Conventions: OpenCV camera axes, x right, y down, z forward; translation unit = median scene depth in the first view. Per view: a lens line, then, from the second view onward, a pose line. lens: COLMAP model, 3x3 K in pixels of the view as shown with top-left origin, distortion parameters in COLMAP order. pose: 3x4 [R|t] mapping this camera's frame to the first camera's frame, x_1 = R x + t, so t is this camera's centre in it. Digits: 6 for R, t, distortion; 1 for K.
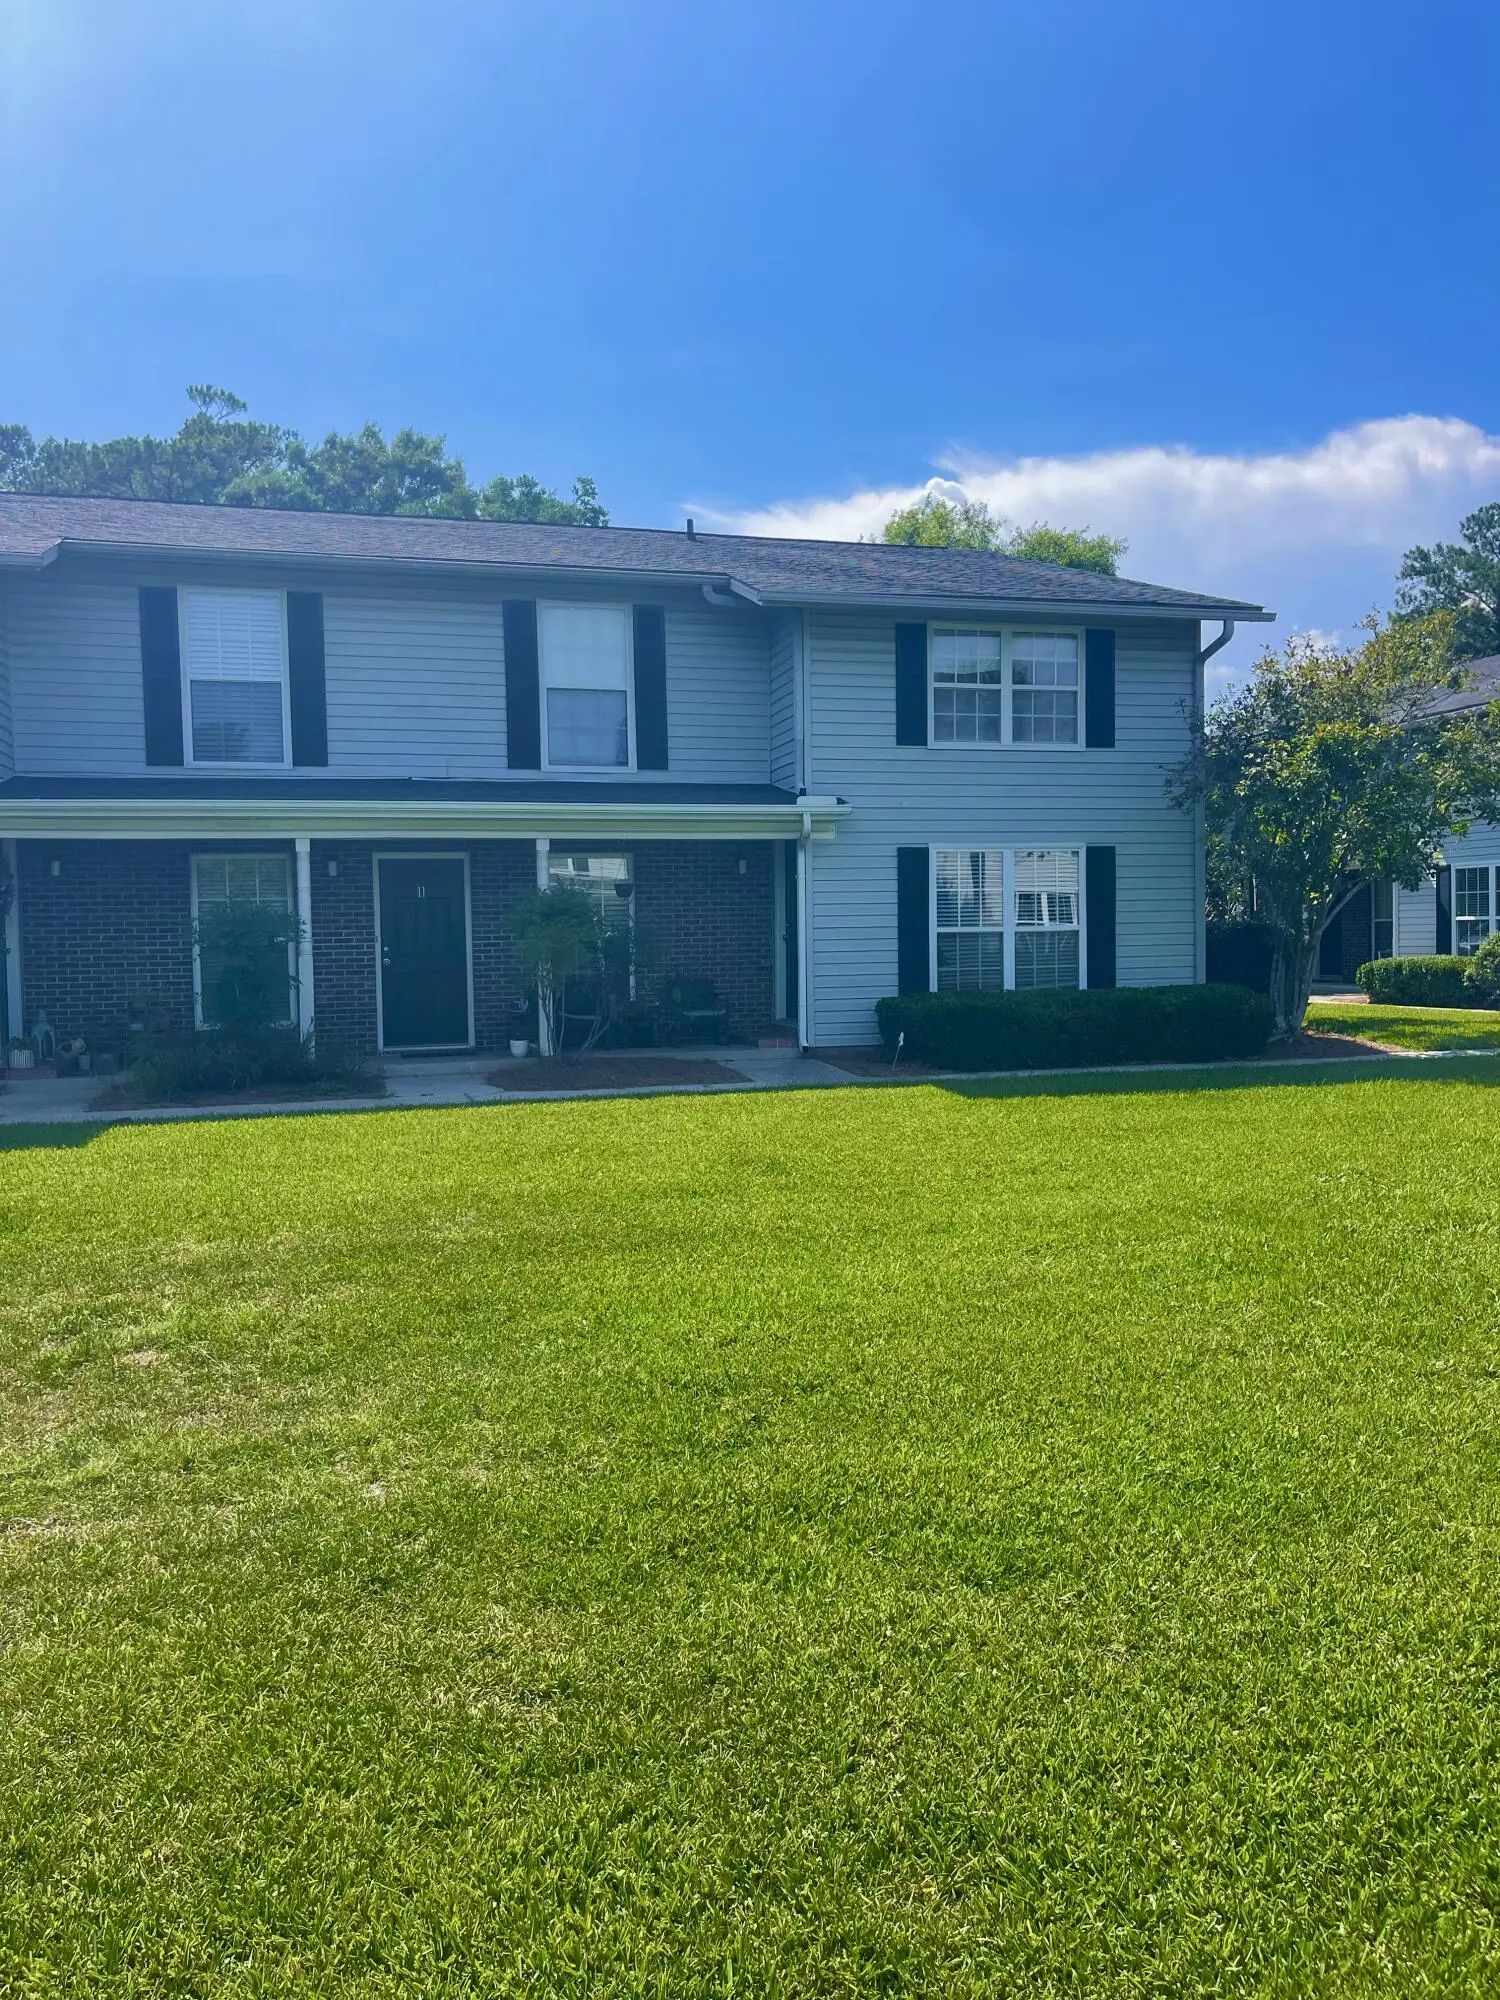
lens RADIAL K [[1478.1, 0, 832.5], [0, 1478.1, 1001.7], [0, 0, 1]] dist [0.059228, -0.000395]
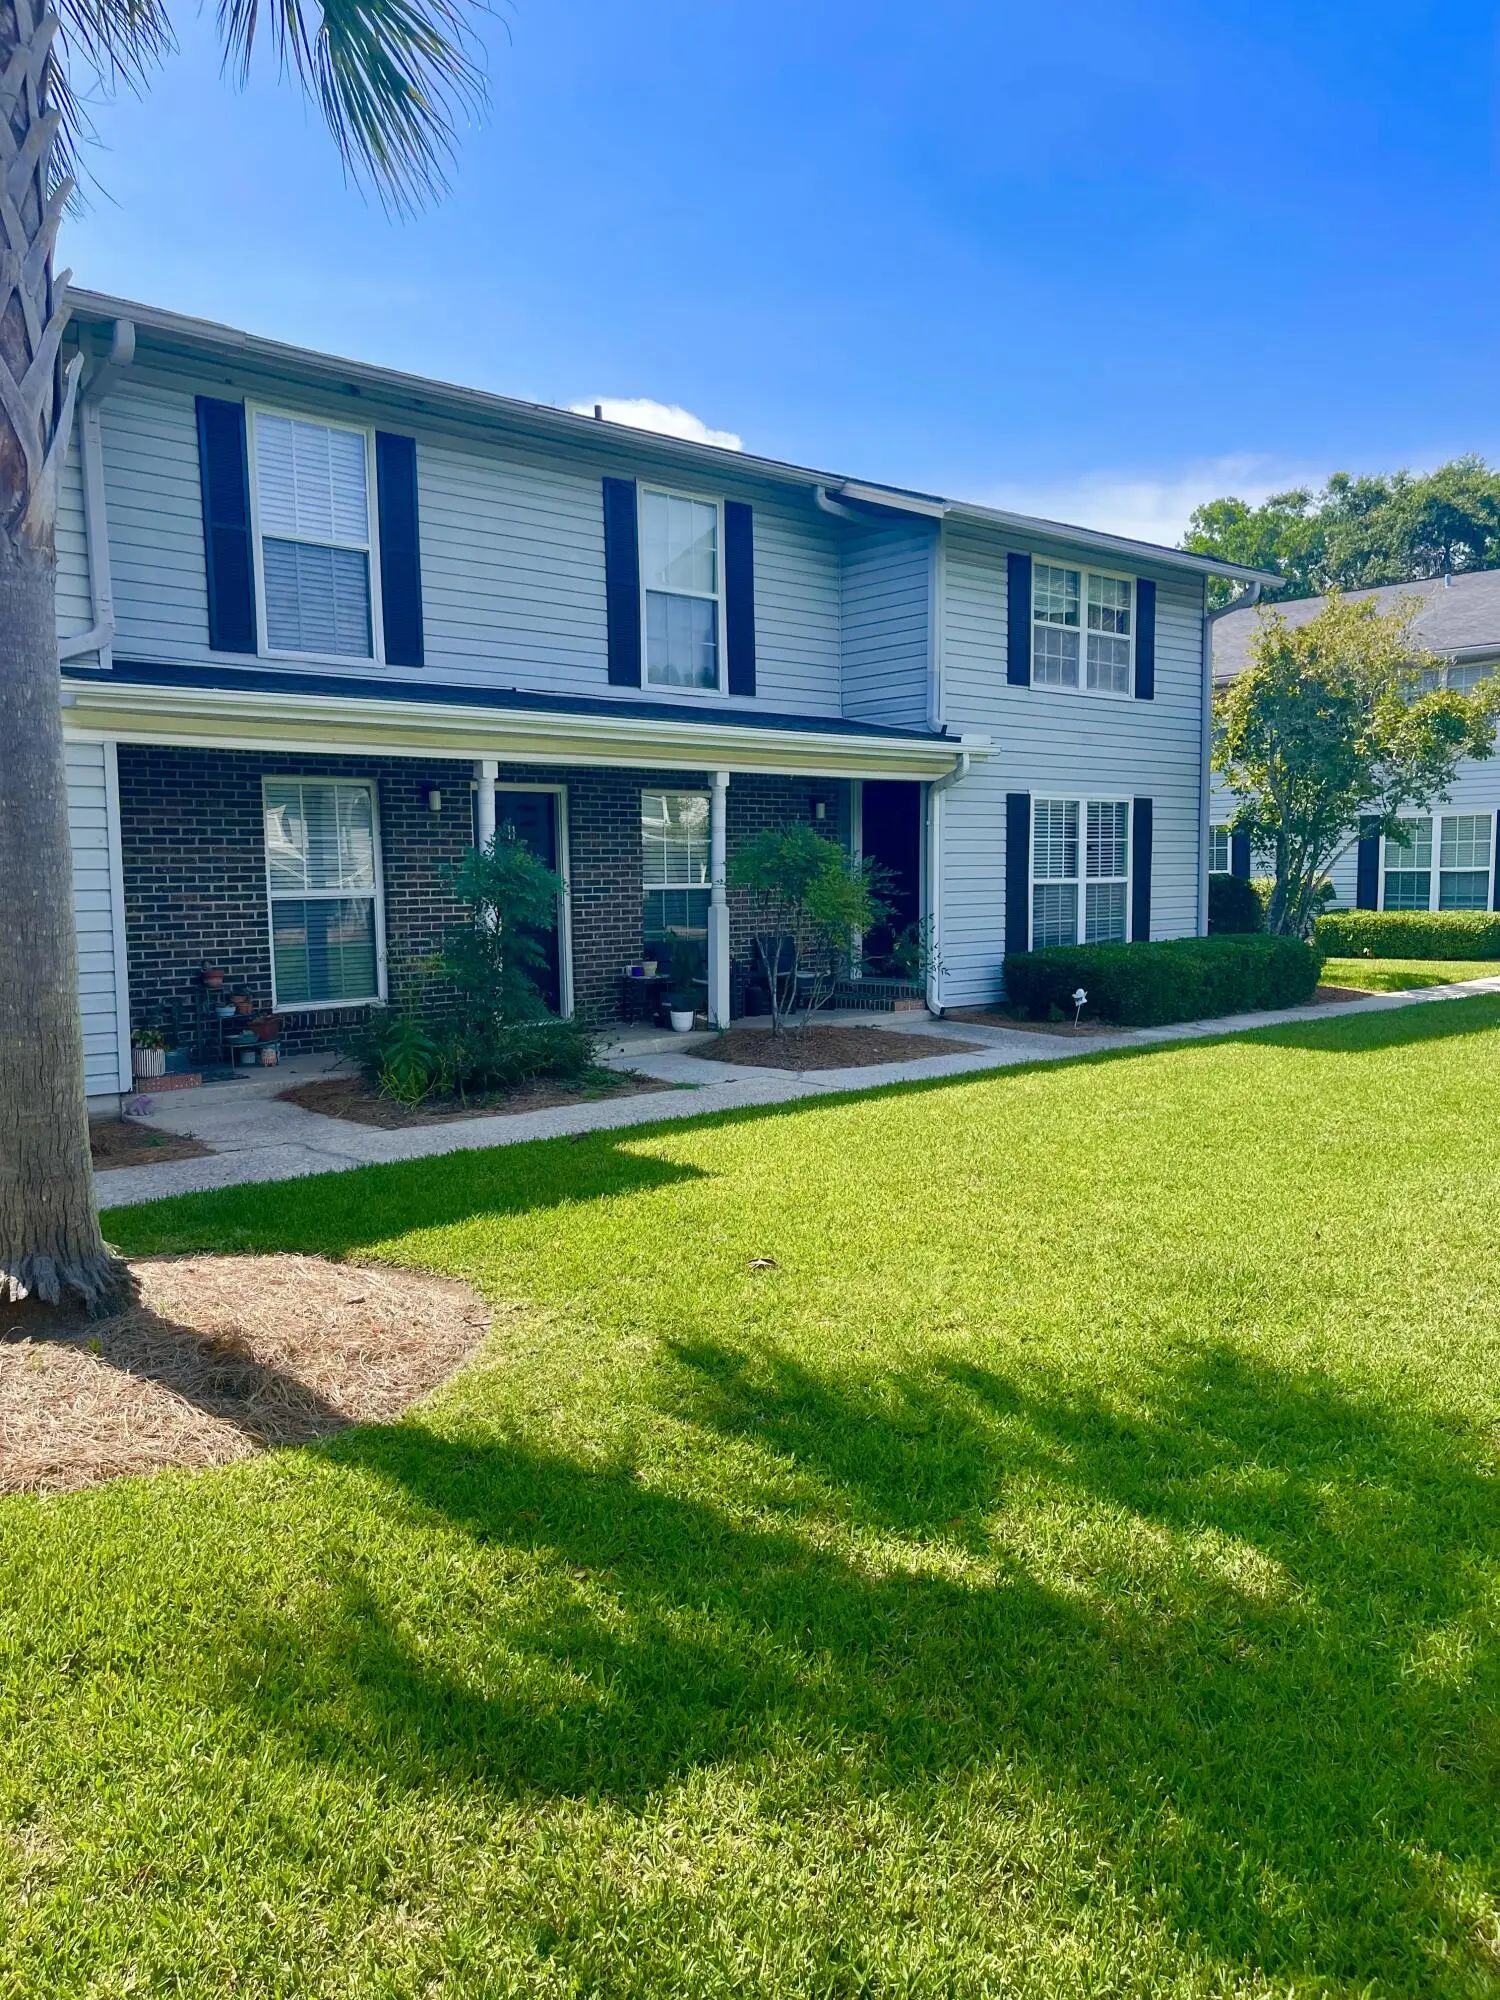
lens RADIAL K [[1478.1, 0, 832.5], [0, 1478.1, 1001.7], [0, 0, 1]] dist [0.059228, -0.000395]
pose [[0.896737, -0.033125, 0.441323, -0.476473], [0.020755, 0.999245, 0.032829, -0.005146], [-0.442078, -0.020279, 0.896747, 0.201462]]
